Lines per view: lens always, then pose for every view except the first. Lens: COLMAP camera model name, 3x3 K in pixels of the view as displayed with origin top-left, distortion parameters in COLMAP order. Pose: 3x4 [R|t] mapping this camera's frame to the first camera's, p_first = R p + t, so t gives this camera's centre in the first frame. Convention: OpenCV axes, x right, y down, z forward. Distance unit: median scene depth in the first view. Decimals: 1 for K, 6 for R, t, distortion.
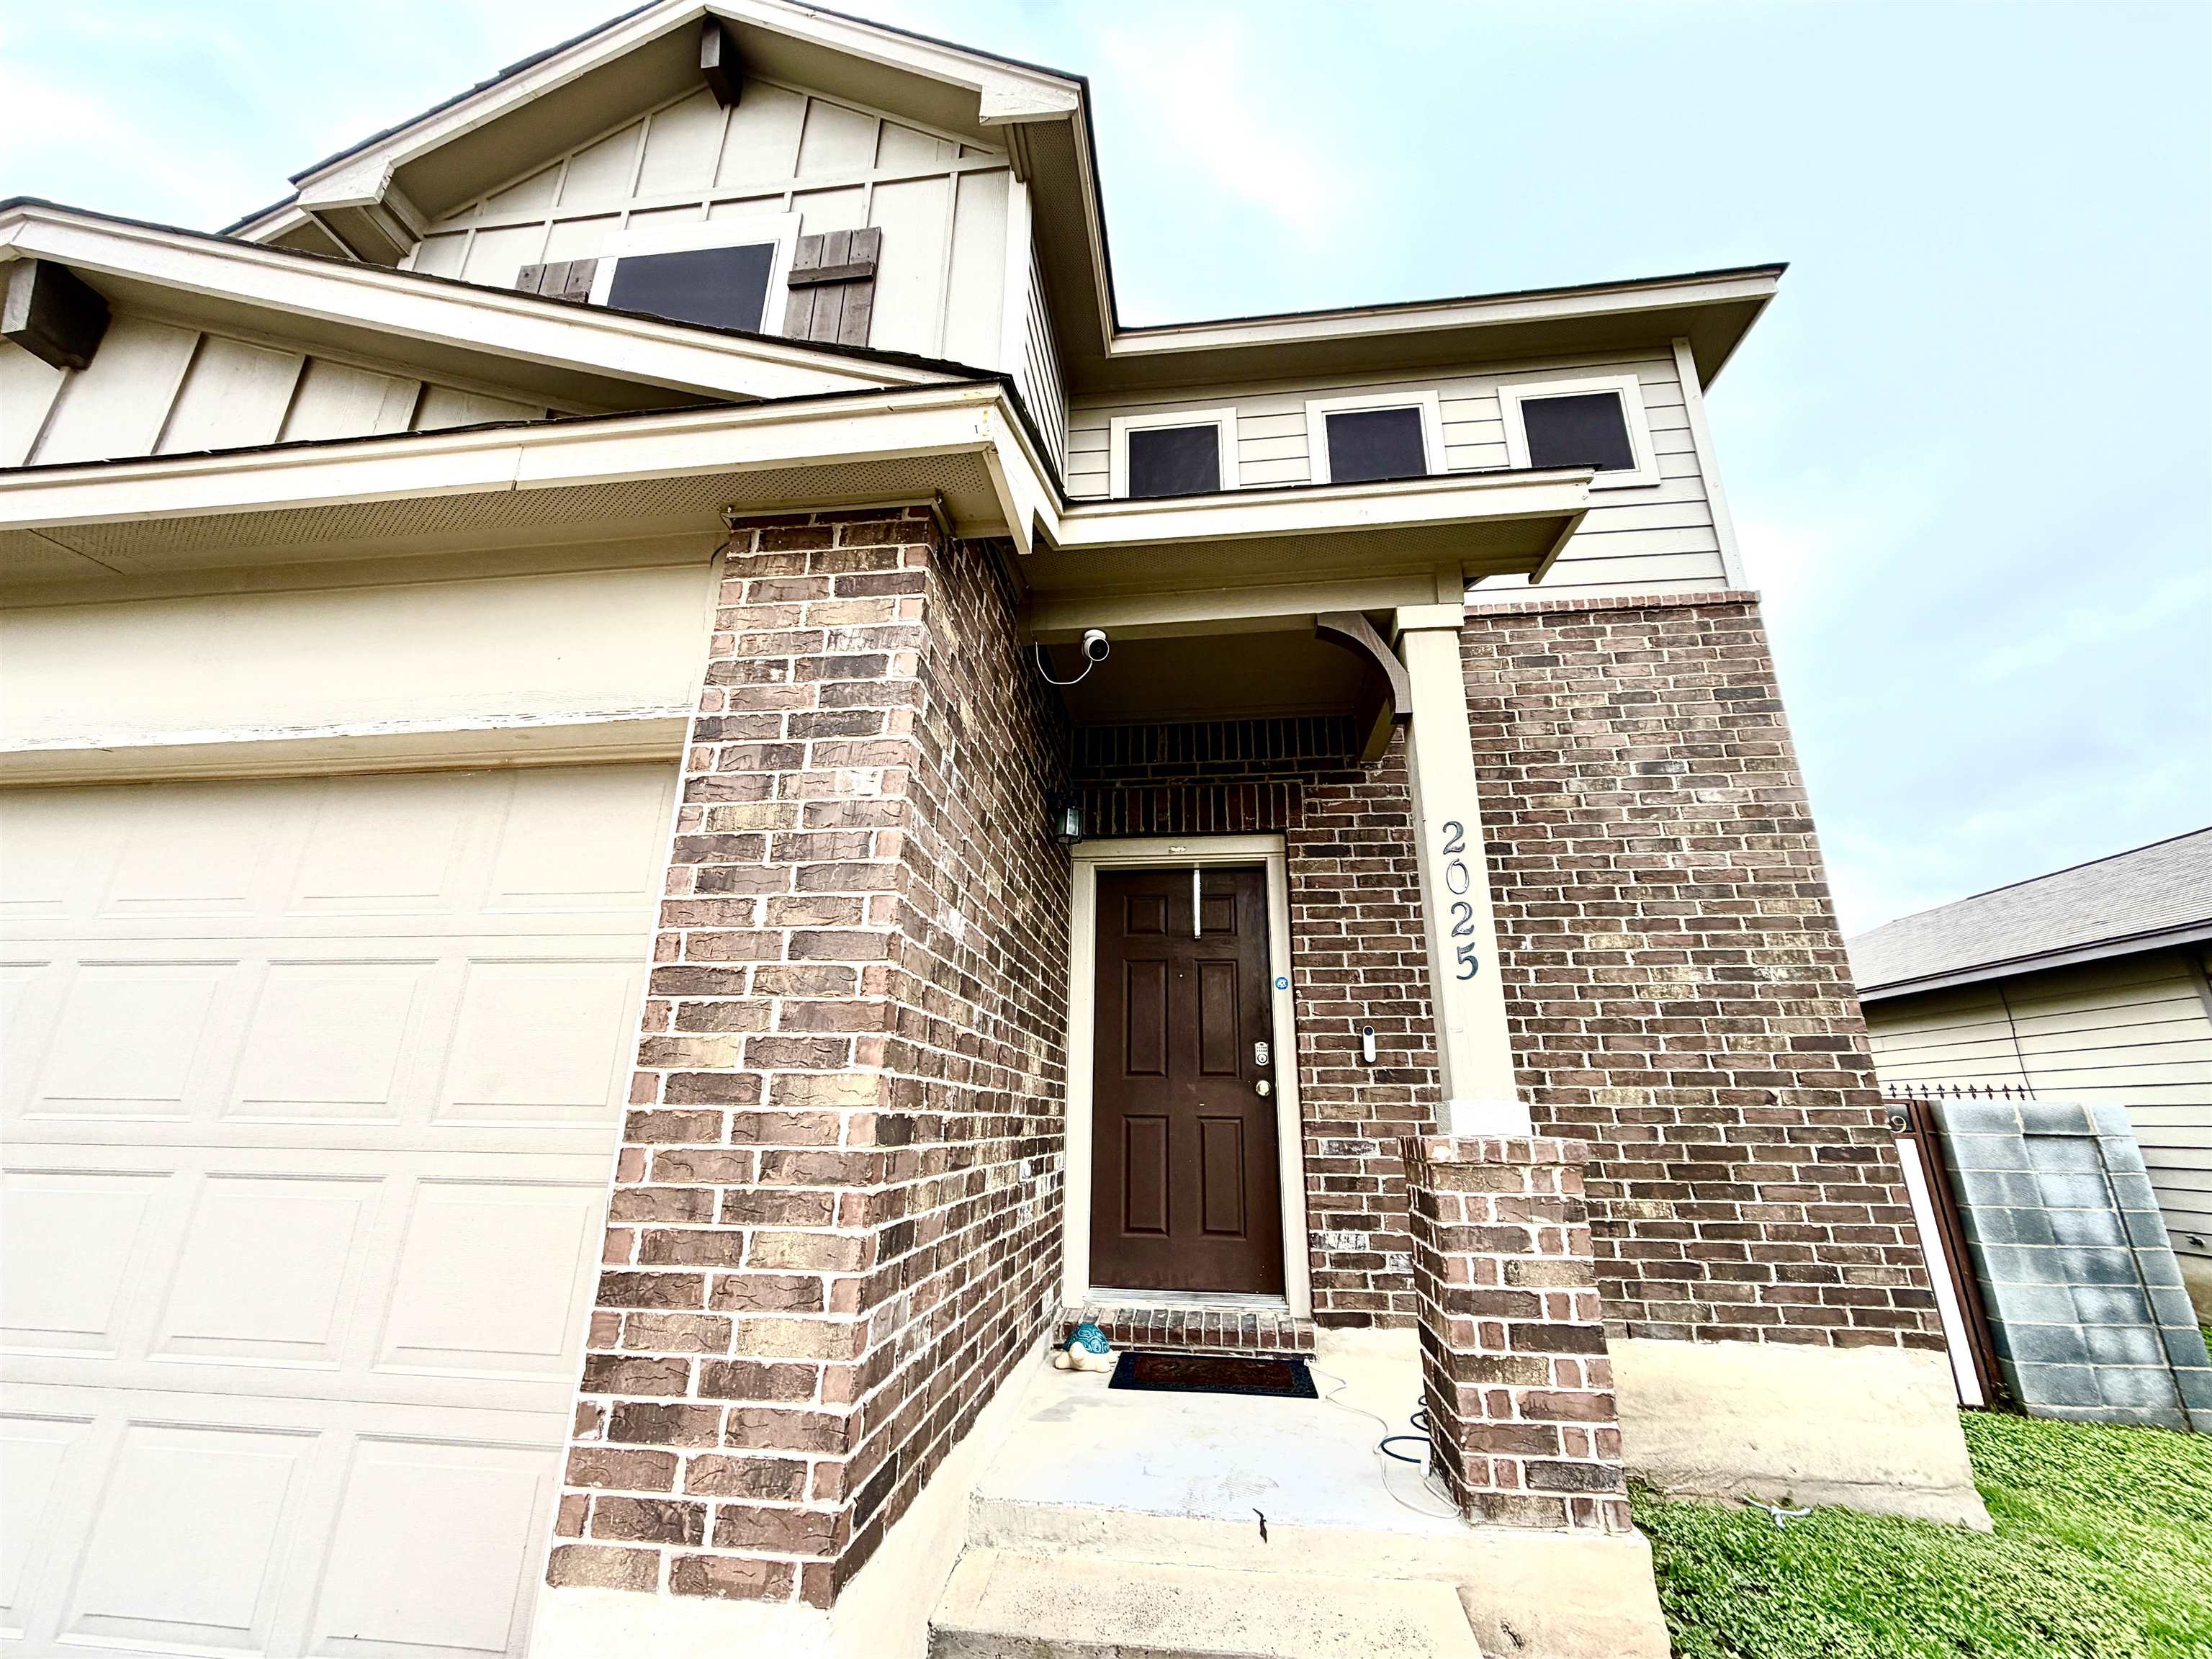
lens RADIAL K [[878.8, 0, 1101.4], [0, 878.8, 829.0], [0, 0, 1]] dist [0.002057, 0.000427]
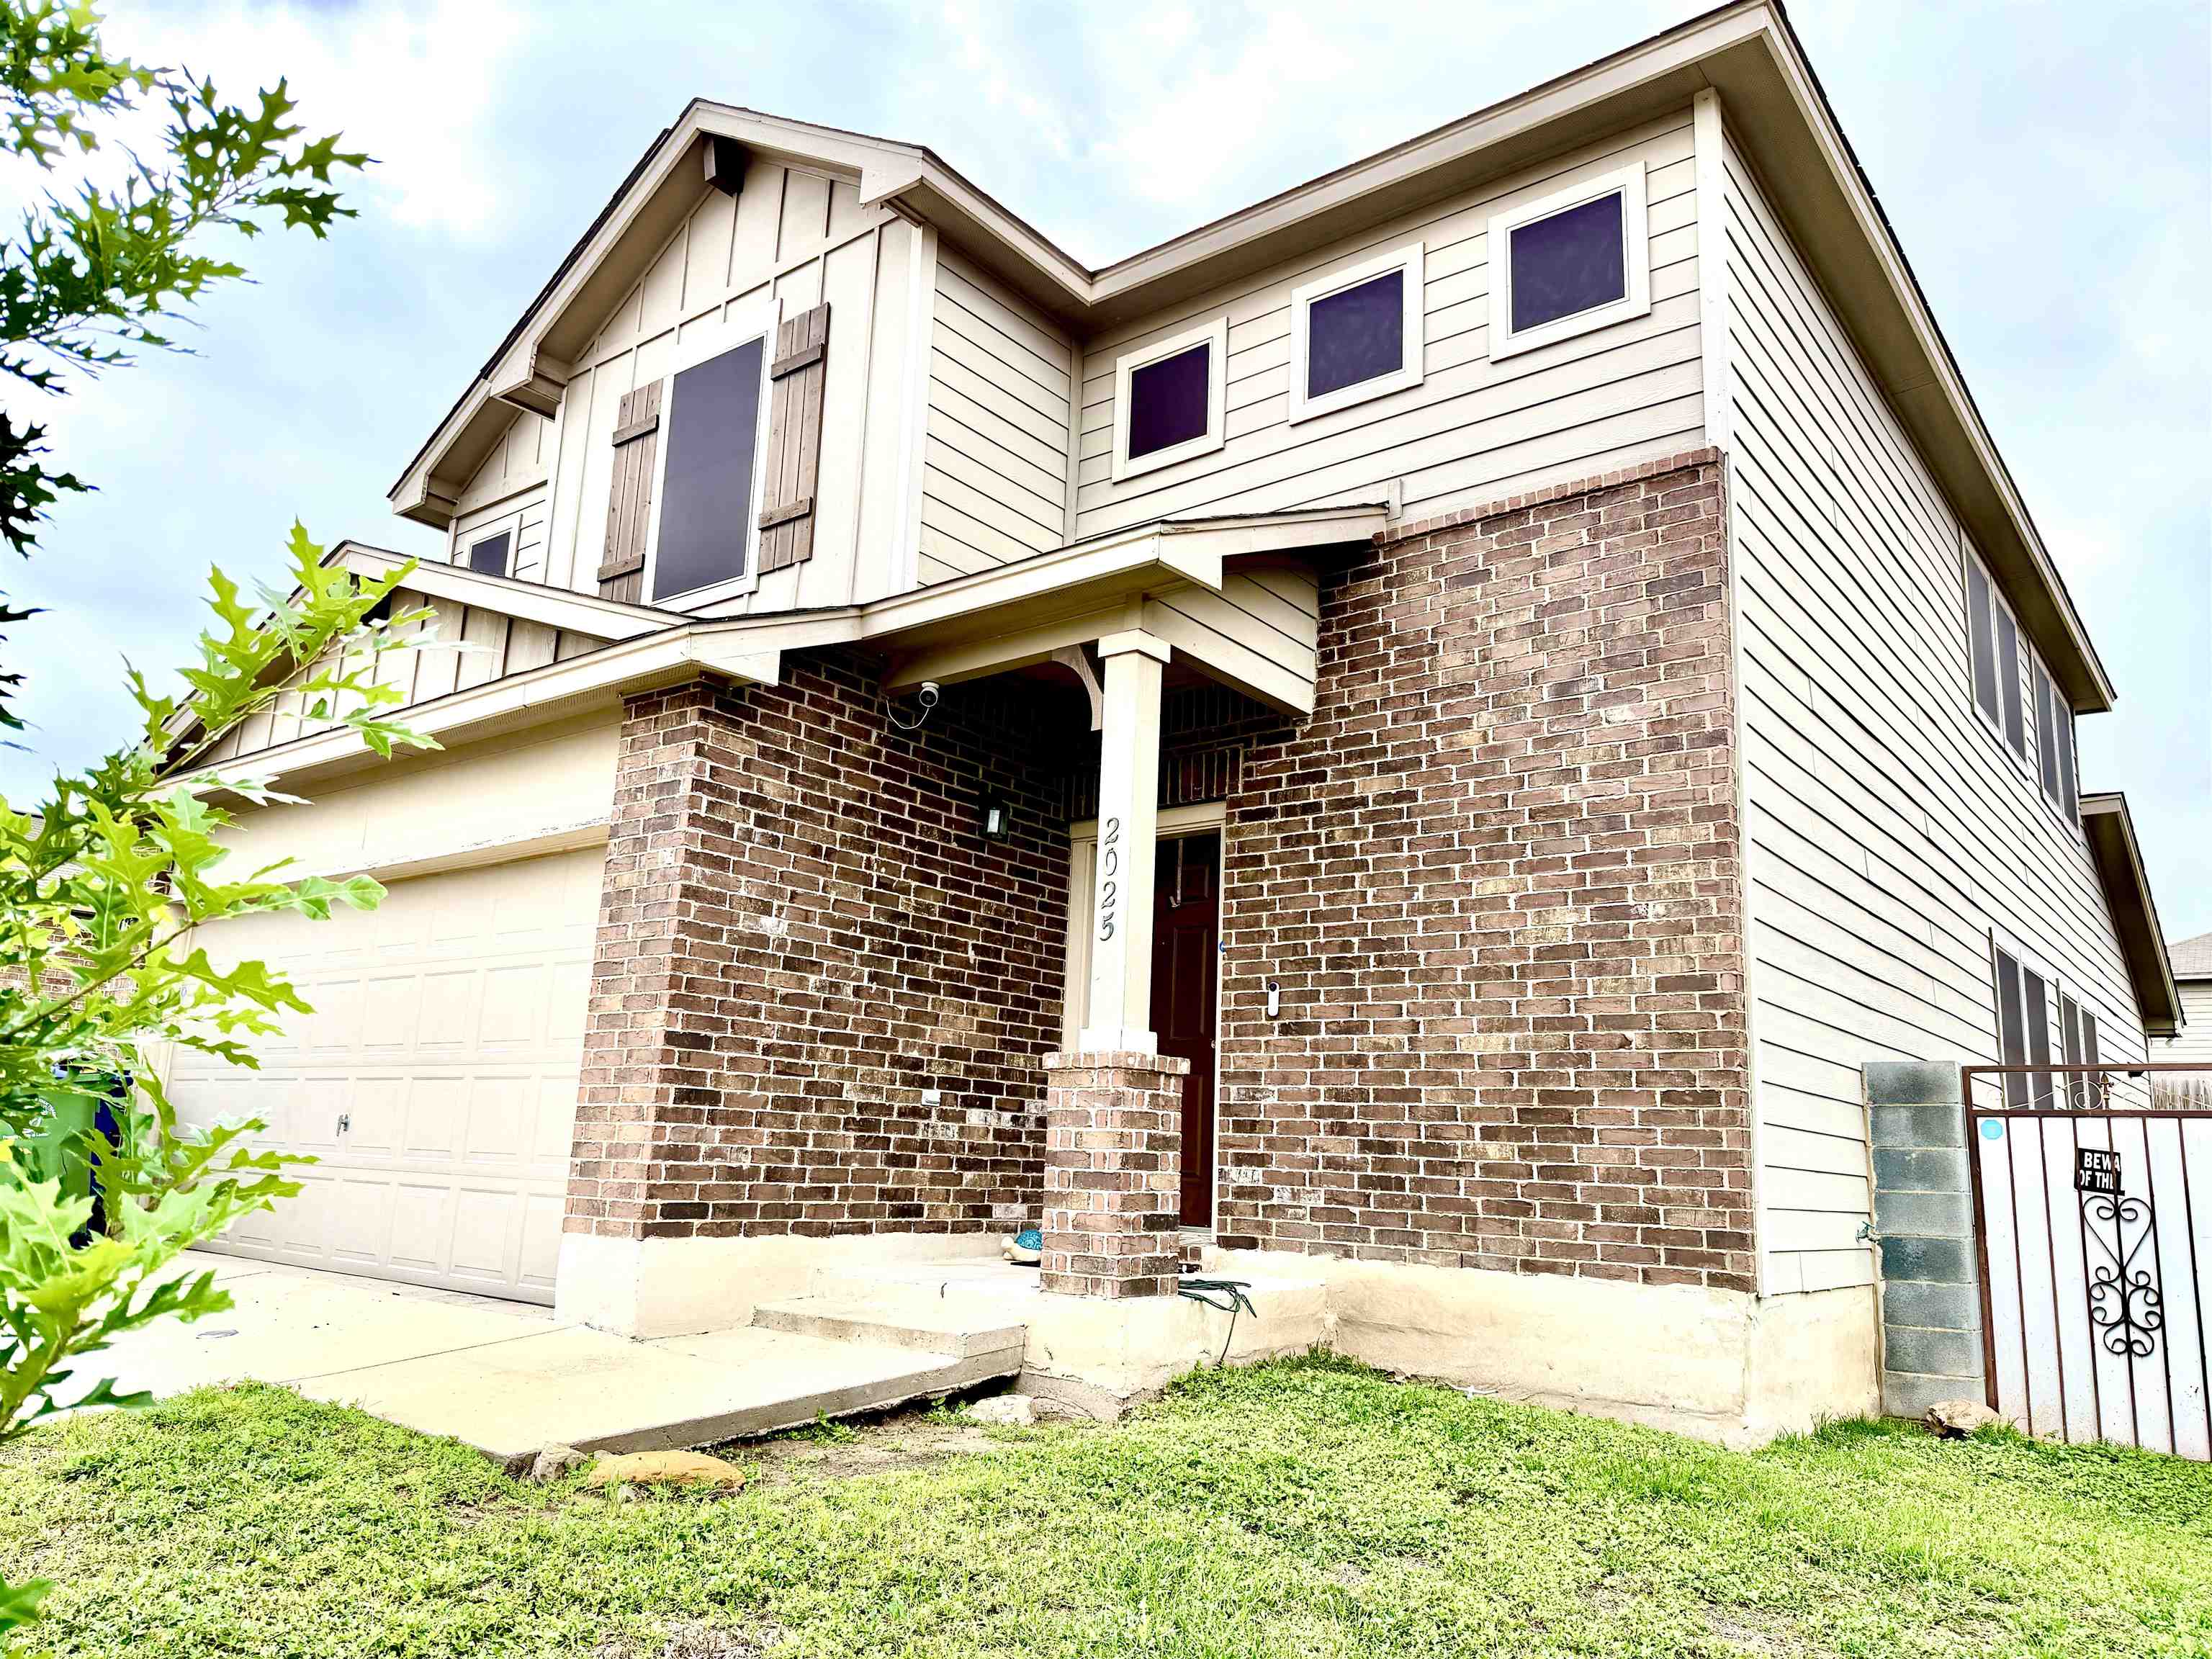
lens RADIAL K [[1548.0, 0, 1110.4], [0, 1548.0, 842.7], [0, 0, 1]] dist [0.203241, -0.441100]
pose [[0.849298, -0.086058, -0.520851, 1.162802], [0.135299, 0.989153, 0.057184, -0.075767], [0.510281, -0.119038, 0.851730, -0.683993]]
